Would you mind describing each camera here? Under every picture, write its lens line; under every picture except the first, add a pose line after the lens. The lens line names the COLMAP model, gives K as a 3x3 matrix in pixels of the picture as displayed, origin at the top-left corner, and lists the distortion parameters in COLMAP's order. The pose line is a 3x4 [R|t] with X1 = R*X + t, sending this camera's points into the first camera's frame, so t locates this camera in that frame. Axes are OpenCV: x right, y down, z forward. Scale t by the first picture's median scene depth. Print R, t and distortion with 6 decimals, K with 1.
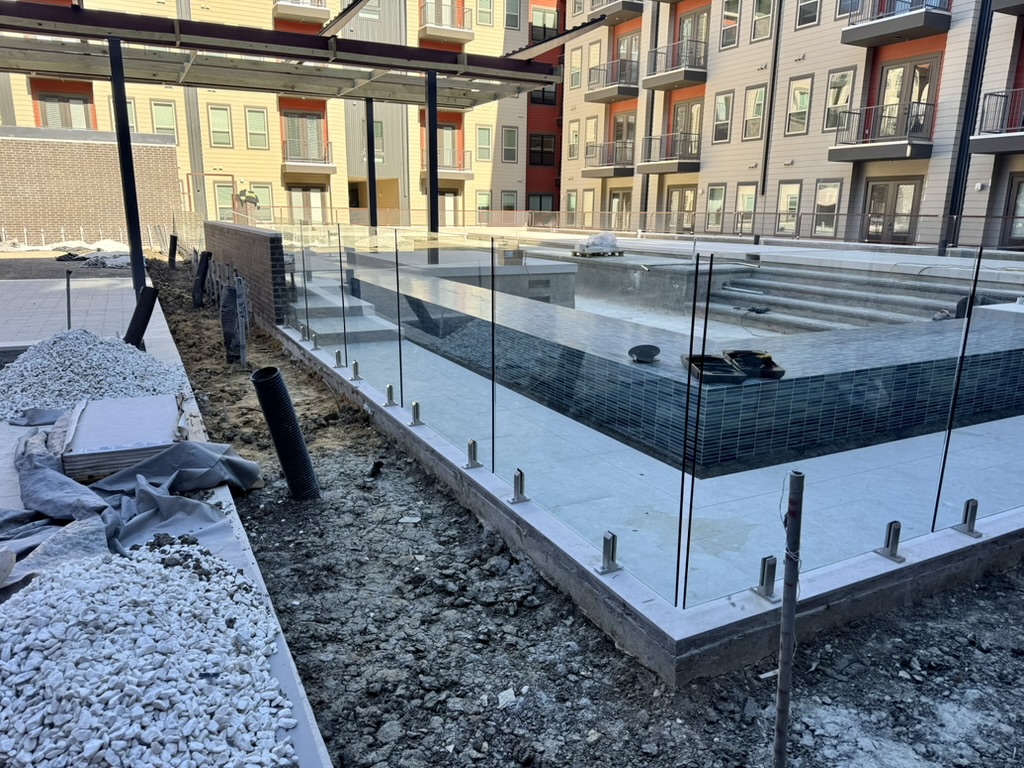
lens RADIAL K [[720.4, 0, 496.9], [0, 720.4, 383.6], [0, 0, 1]] dist [0.101008, -0.128463]
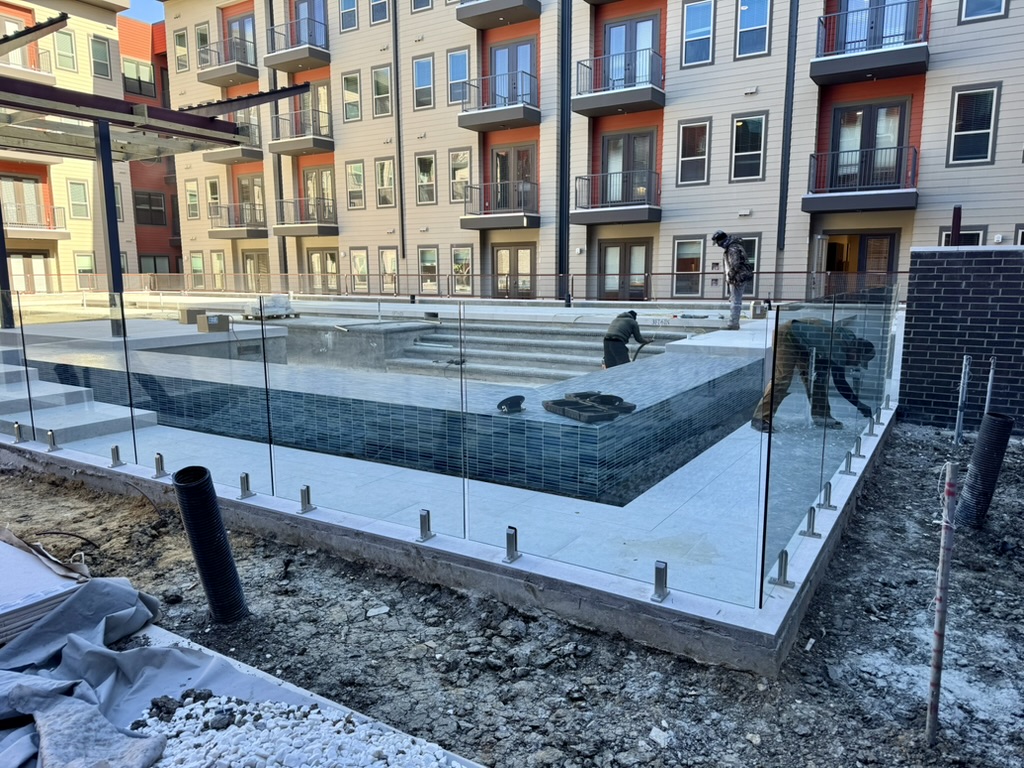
lens RADIAL K [[726.2, 0, 506.7], [0, 726.2, 386.2], [0, 0, 1]] dist [0.066454, -0.081761]
pose [[0.857737, -0.095174, 0.505202, -0.077277], [0.134375, 0.990056, -0.041629, -0.005702], [-0.496216, 0.103593, 0.861997, 0.018586]]
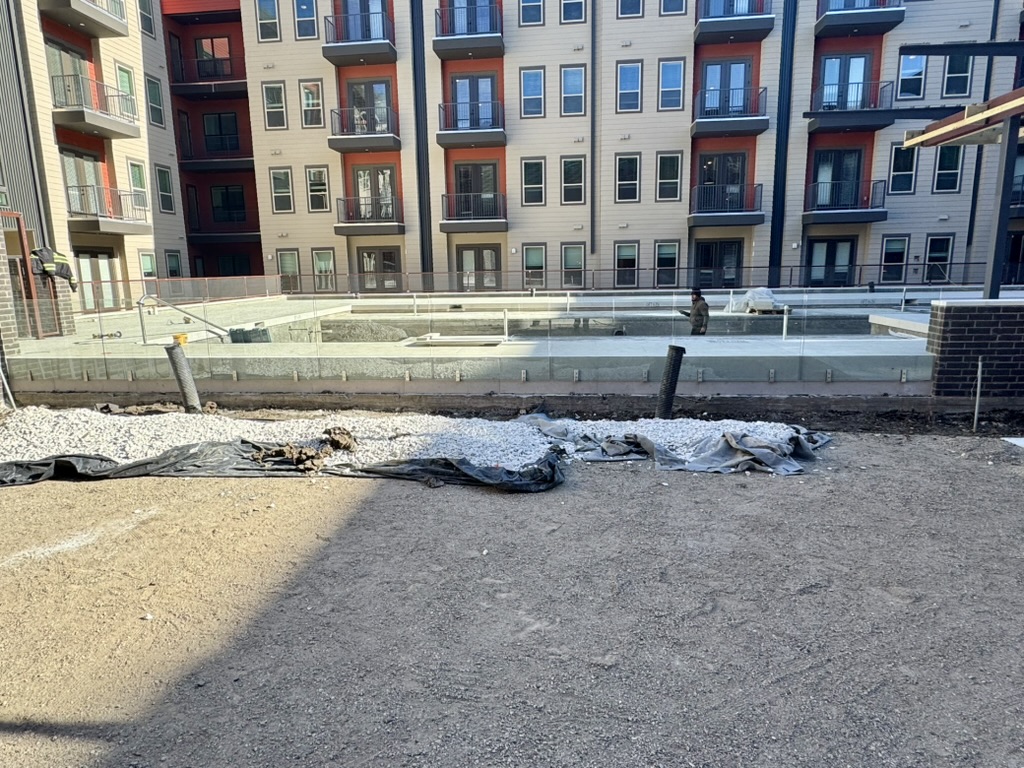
lens RADIAL K [[627.7, 0, 508.7], [0, 627.7, 389.3], [0, 0, 1]] dist [-0.002089, 0.000089]
pose [[0.539727, -0.182730, 0.821769, -0.619626], [0.220625, 0.972742, 0.071397, -0.175768], [-0.812416, 0.142768, 0.565330, 0.678984]]
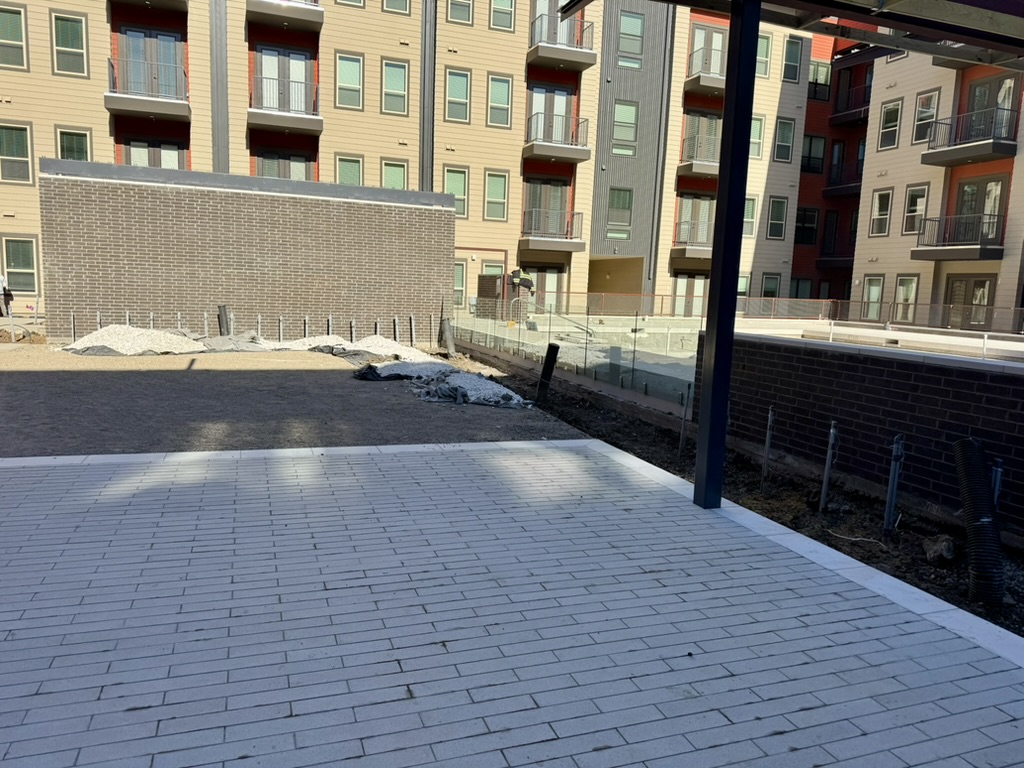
lens RADIAL K [[726.2, 0, 506.7], [0, 726.2, 386.2], [0, 0, 1]] dist [0.066454, -0.081761]
pose [[0.993319, 0.038966, -0.108626, -0.322819], [-0.049666, 0.993985, -0.097605, -0.086472], [0.104169, 0.102348, 0.989279, 0.322738]]
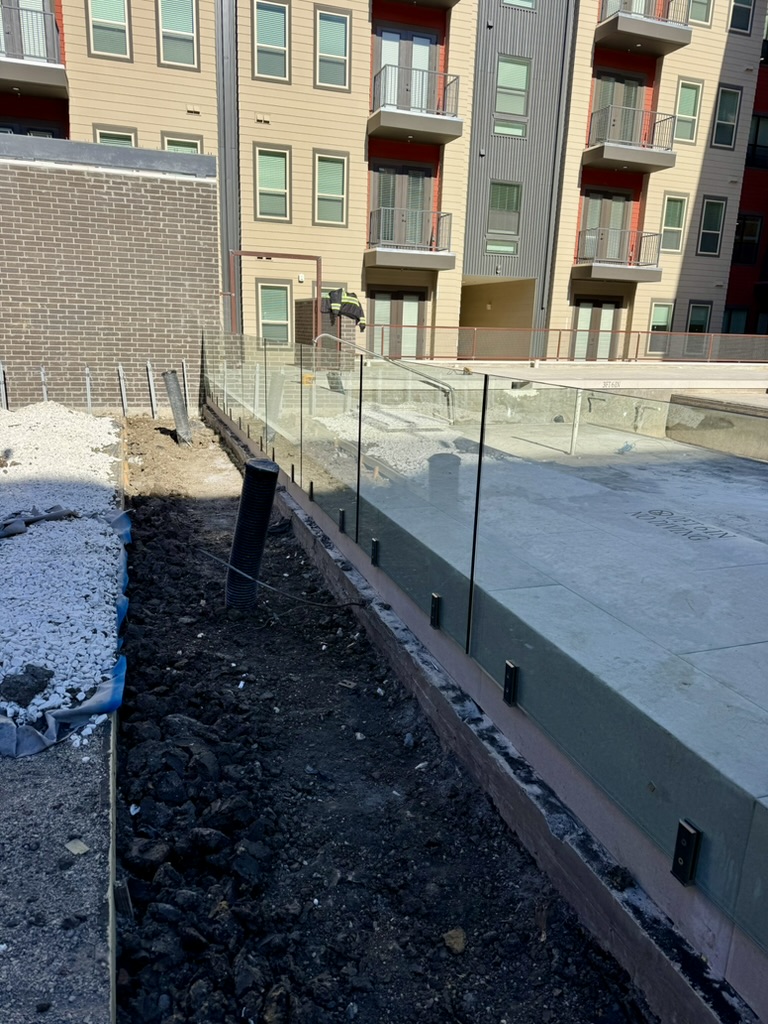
lens RADIAL K [[730.4, 0, 384.8], [0, 730.4, 515.8], [0, 0, 1]] dist [-0.000795, -0.002575]
pose [[0.991675, 0.049323, -0.118947, -0.297631], [-0.046856, 0.998626, 0.023451, -0.152250], [0.119941, -0.017683, 0.992624, 0.618228]]
